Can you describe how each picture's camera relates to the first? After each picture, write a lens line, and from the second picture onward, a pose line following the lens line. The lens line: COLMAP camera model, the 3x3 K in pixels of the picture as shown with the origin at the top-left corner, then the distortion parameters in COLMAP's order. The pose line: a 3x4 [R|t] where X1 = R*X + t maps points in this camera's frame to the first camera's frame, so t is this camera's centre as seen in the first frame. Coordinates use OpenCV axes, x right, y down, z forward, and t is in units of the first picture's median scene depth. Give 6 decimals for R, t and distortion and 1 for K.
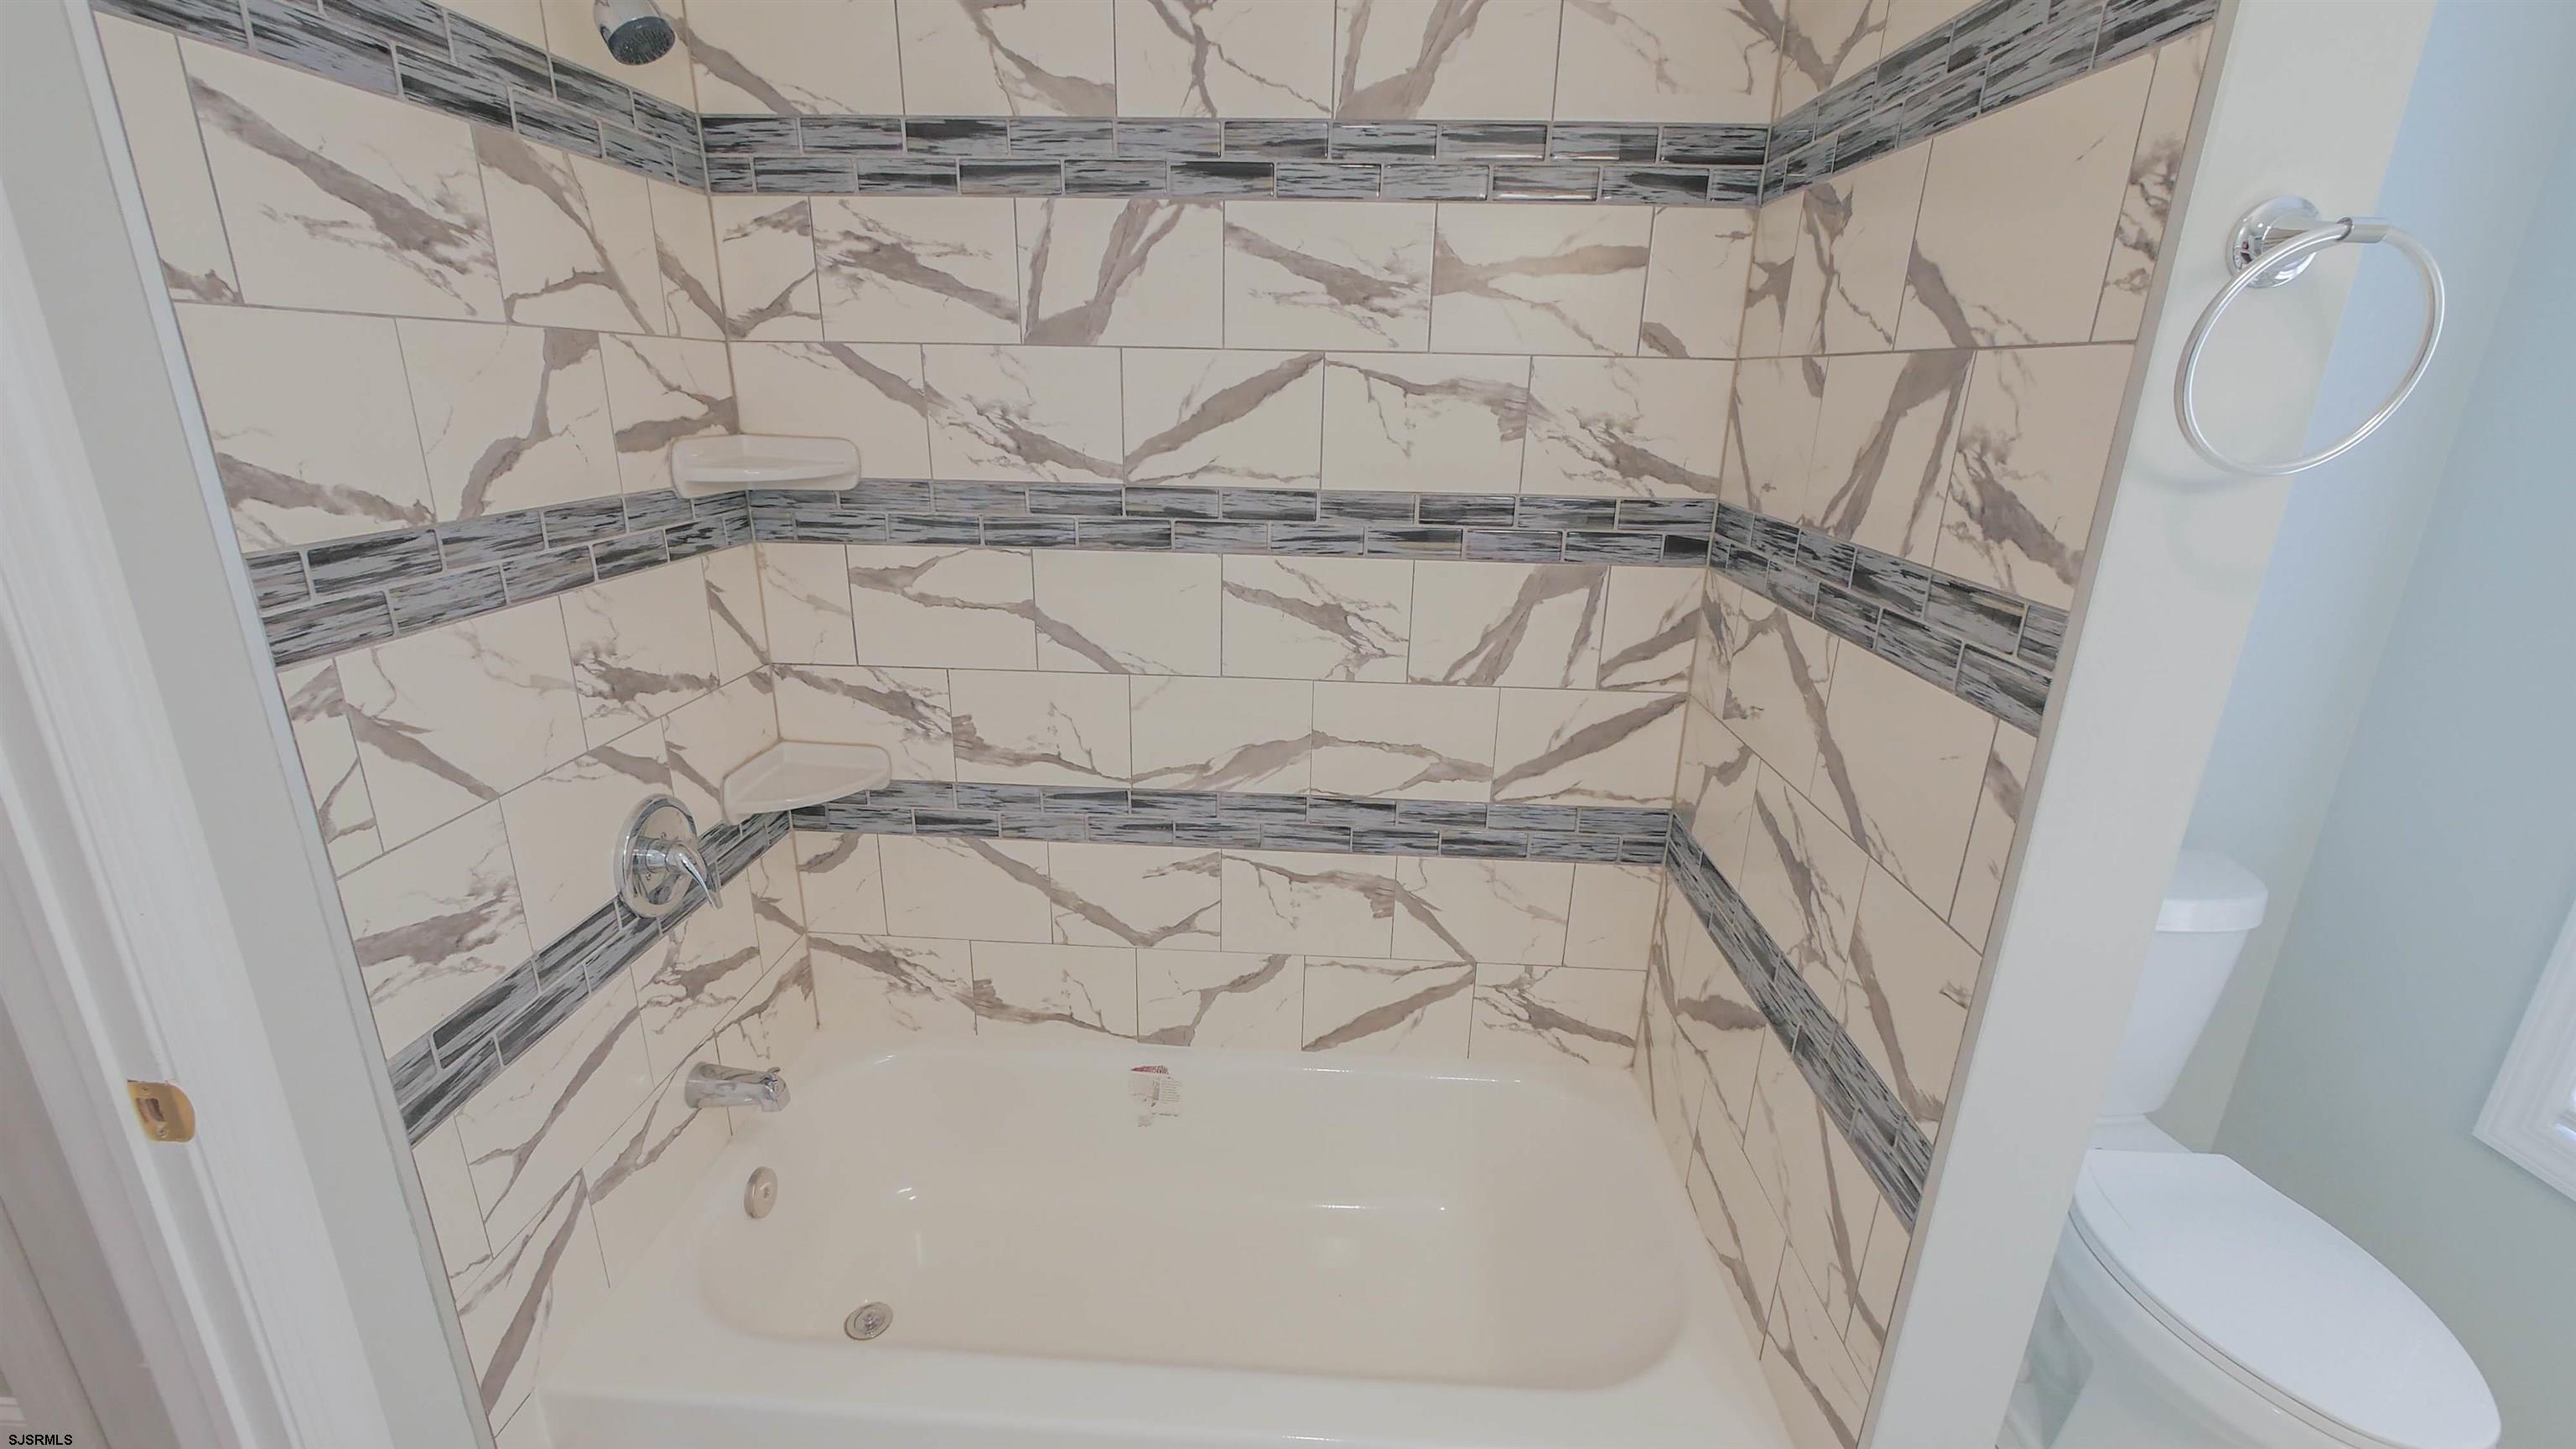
lens RADIAL K [[1064.2, 0, 1278.1], [0, 1064.2, 724.7], [0, 0, 1]] dist [-0.010011, 0.000377]
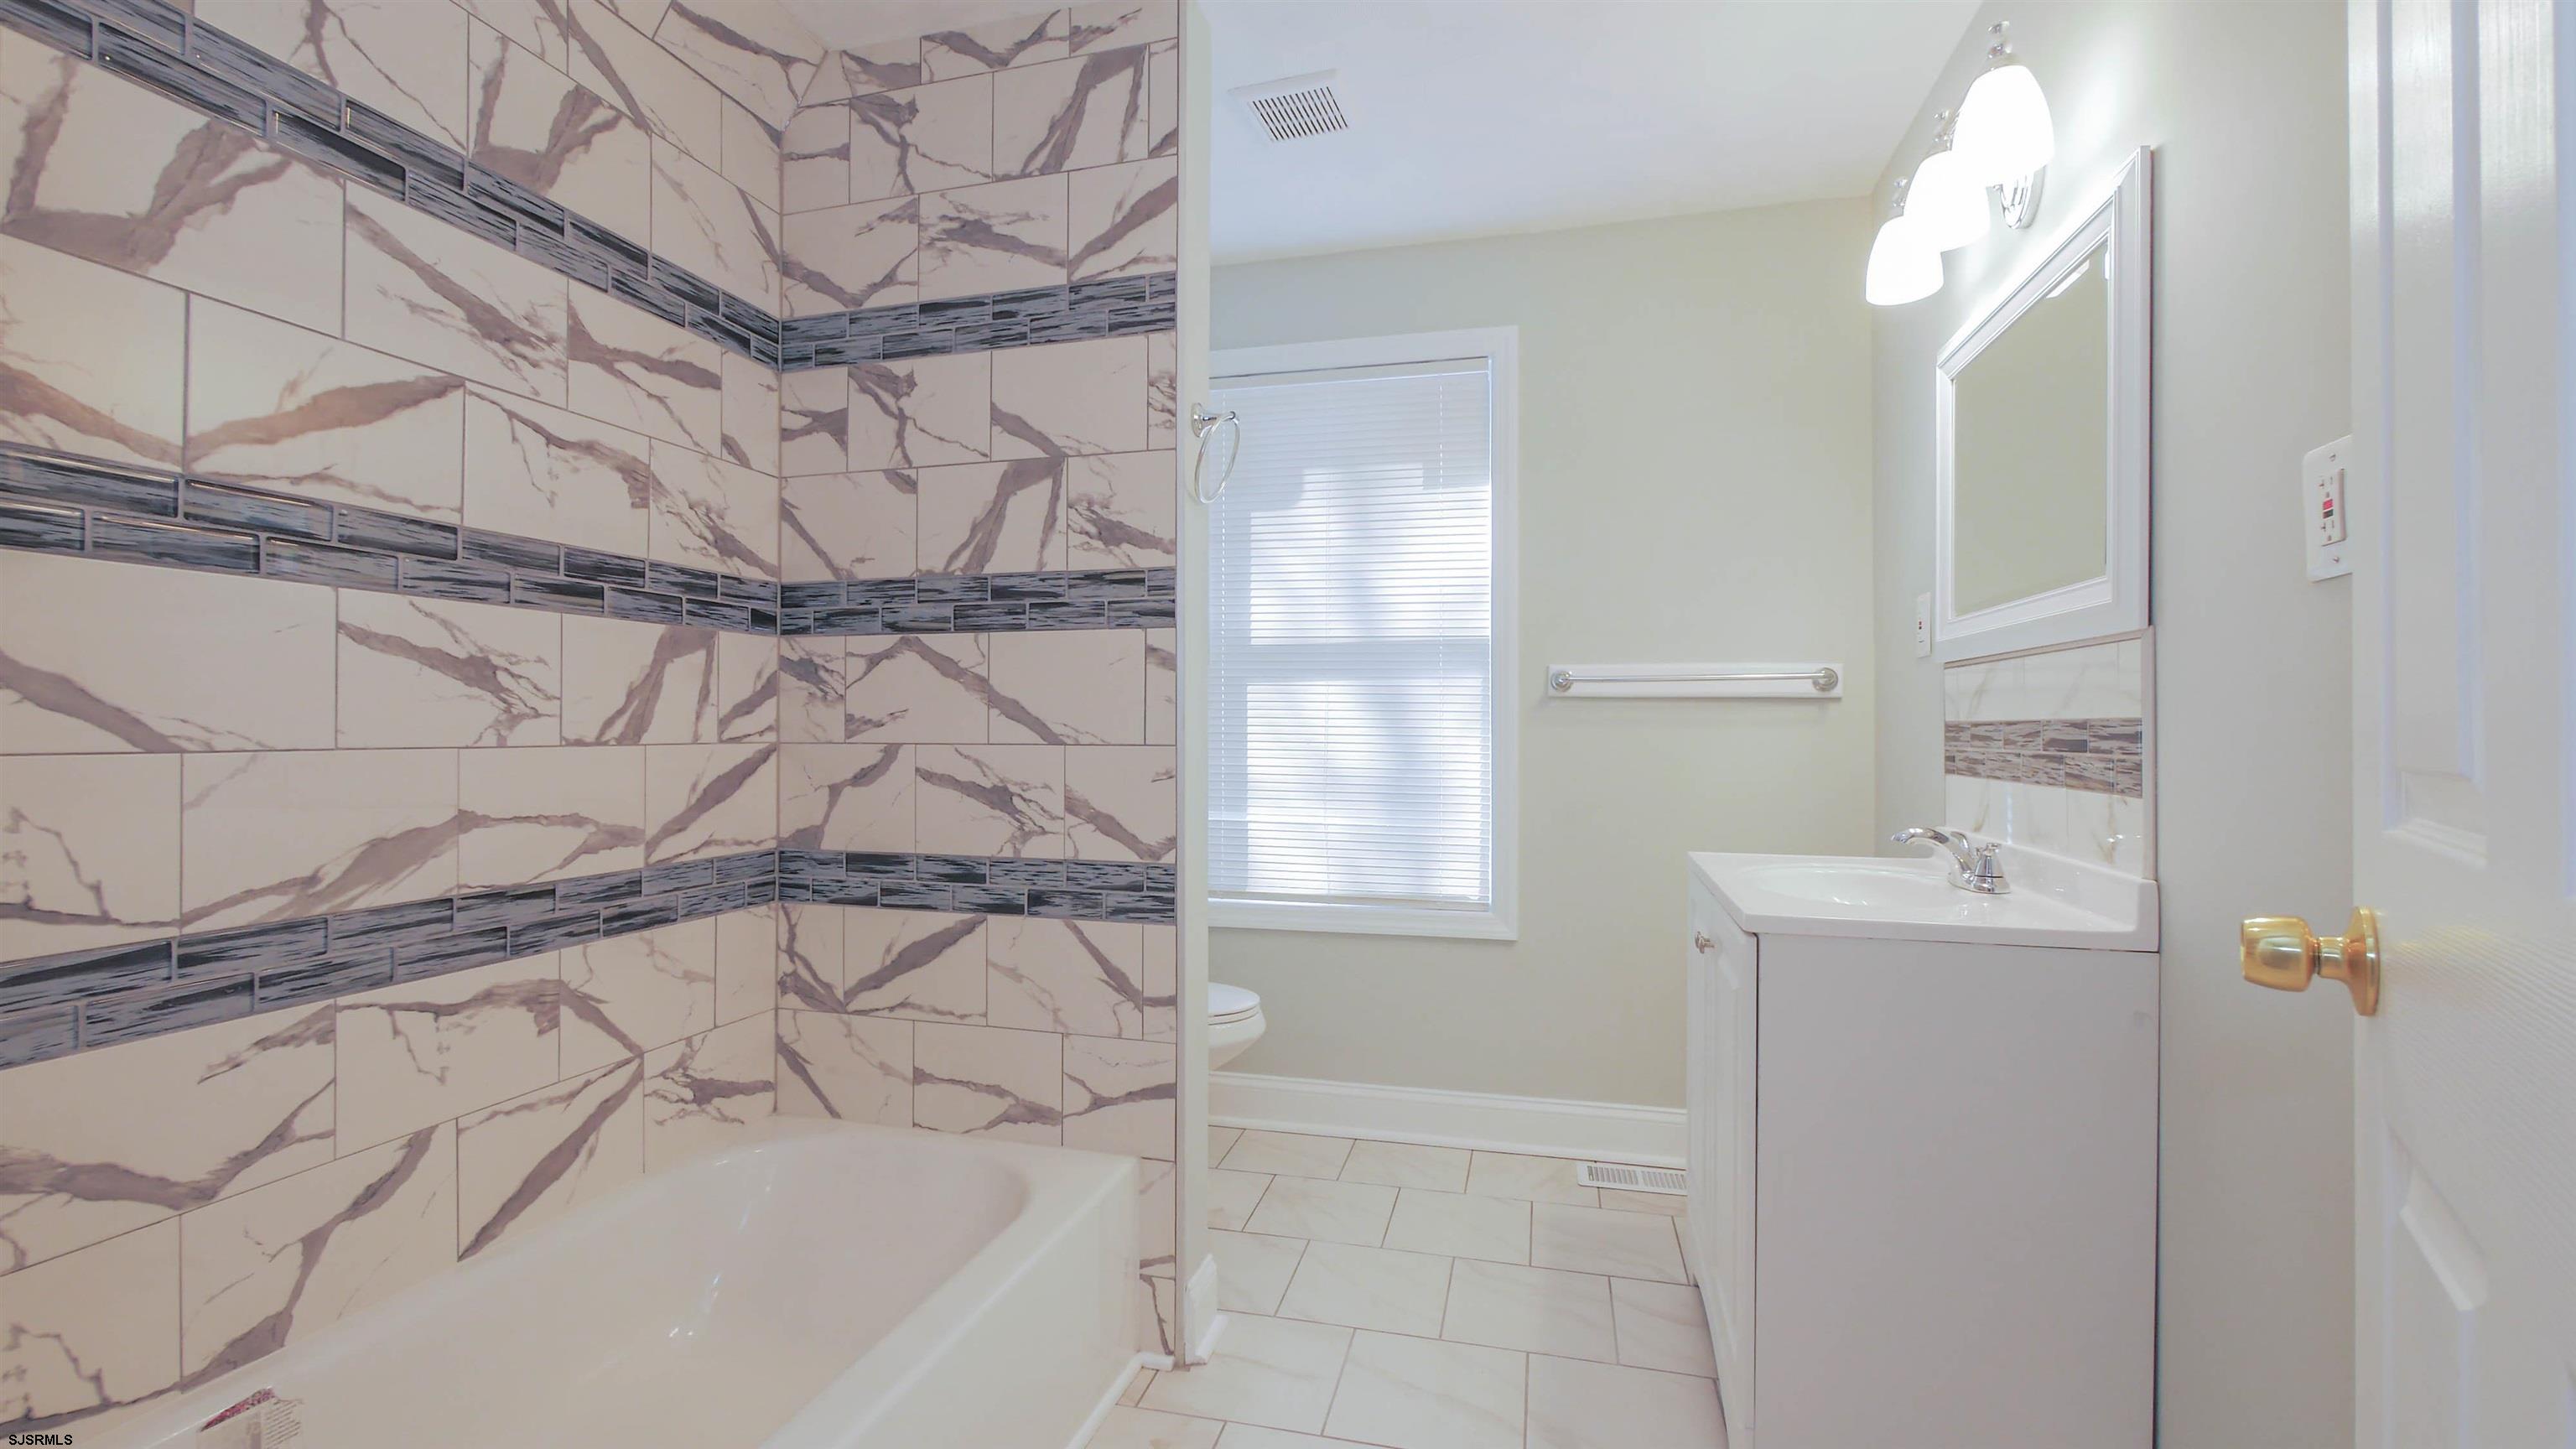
lens RADIAL K [[1046.2, 0, 1288.0], [0, 1046.2, 724.5], [0, 0, 1]] dist [-0.001047, -0.000072]
pose [[0.216228, -0.021810, 0.976099, -0.665289], [0.307243, 0.950478, -0.046824, 0.190655], [-0.926740, 0.310024, 0.212221, 0.218598]]
